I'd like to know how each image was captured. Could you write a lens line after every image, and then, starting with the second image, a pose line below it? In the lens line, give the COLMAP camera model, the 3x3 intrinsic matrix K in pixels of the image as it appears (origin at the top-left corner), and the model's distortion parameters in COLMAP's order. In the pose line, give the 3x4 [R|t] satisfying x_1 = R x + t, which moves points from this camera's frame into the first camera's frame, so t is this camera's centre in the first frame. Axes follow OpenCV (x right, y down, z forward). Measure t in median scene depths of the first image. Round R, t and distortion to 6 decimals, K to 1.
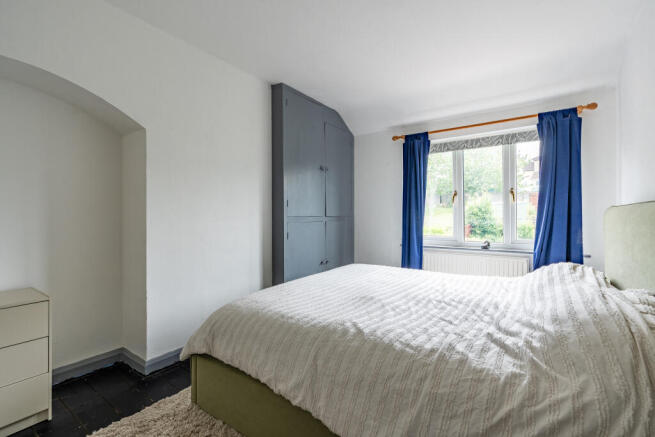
lens RADIAL K [[289.2, 0, 330.8], [0, 289.2, 218.0], [0, 0, 1]] dist [0.000154, -0.000002]
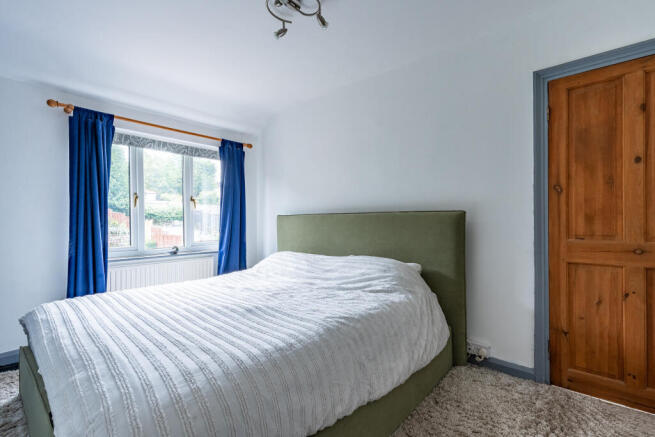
lens RADIAL K [[289.2, 0, 330.8], [0, 289.2, 218.0], [0, 0, 1]] dist [0.000154, -0.000002]
pose [[0.139800, 0.015529, 0.990058, -0.391181], [0.009345, 0.999812, -0.017002, 0.003560], [-0.990136, 0.011629, 0.139629, 0.327943]]
